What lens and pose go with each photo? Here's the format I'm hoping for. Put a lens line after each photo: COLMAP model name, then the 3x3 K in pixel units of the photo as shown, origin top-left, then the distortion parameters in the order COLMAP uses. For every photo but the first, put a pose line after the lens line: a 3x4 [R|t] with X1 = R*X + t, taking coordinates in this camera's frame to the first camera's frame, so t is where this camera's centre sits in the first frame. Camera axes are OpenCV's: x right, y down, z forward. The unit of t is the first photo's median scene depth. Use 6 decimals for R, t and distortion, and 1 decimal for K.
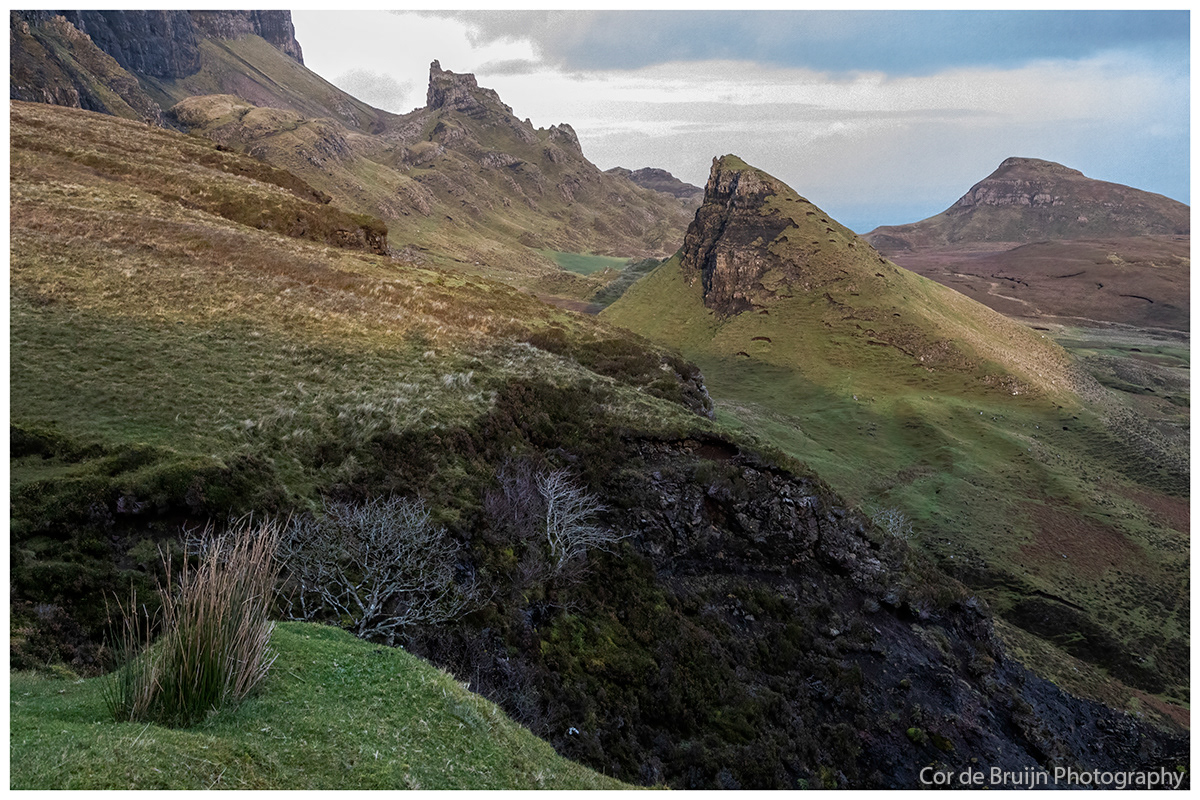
lens RADIAL K [[1626.2, 0, 609.7], [0, 1626.2, 398.5], [0, 0, 1]] dist [0.044548, 0.000000]
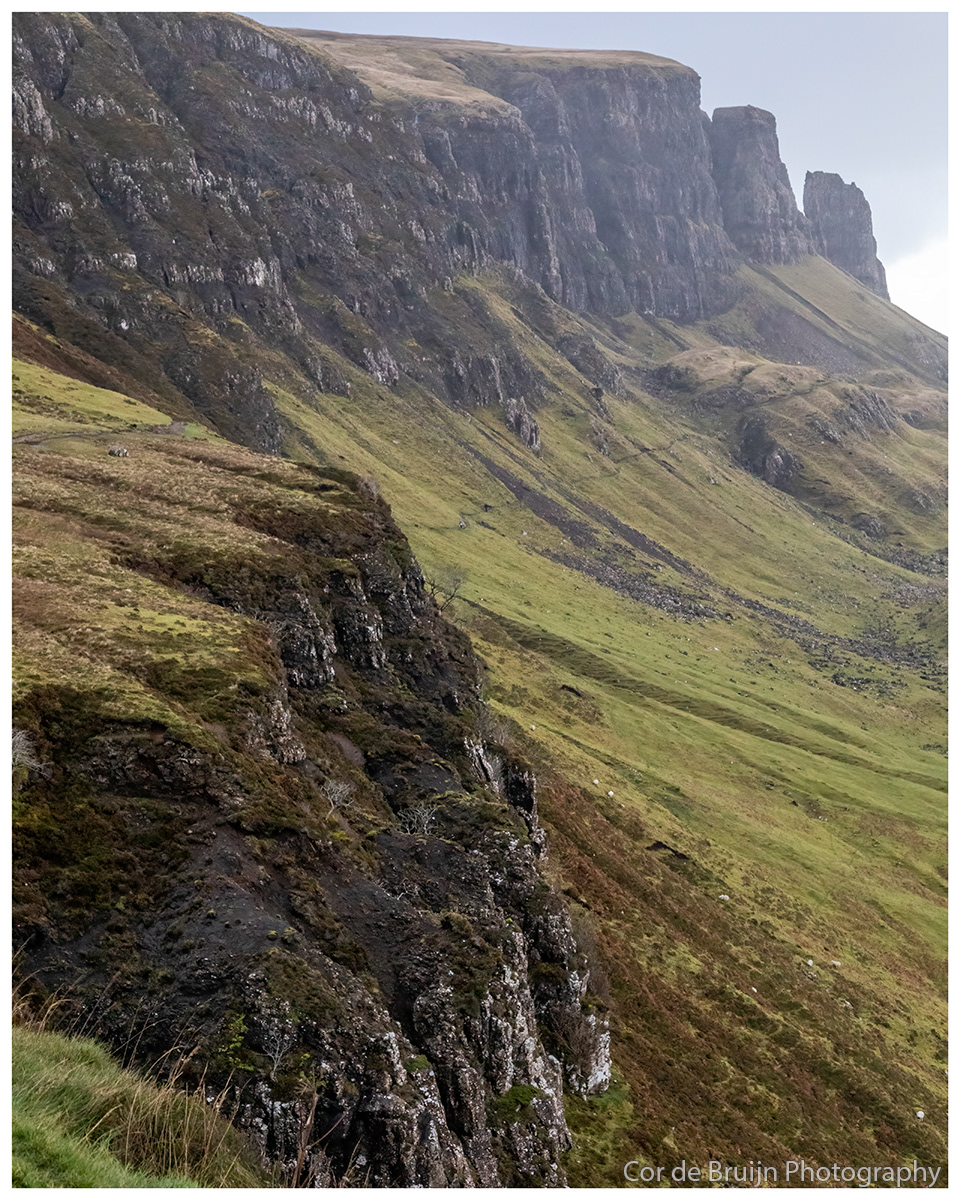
lens RADIAL K [[2423.9, 0, 481.1], [0, 2423.9, 604.2], [0, 0, 1]] dist [0.144701, 0.000000]
pose [[0.926226, 0.032577, -0.375558, 0.177488], [-0.056824, 0.996941, -0.053666, 0.002151], [0.372661, 0.071047, 0.925244, -0.172132]]
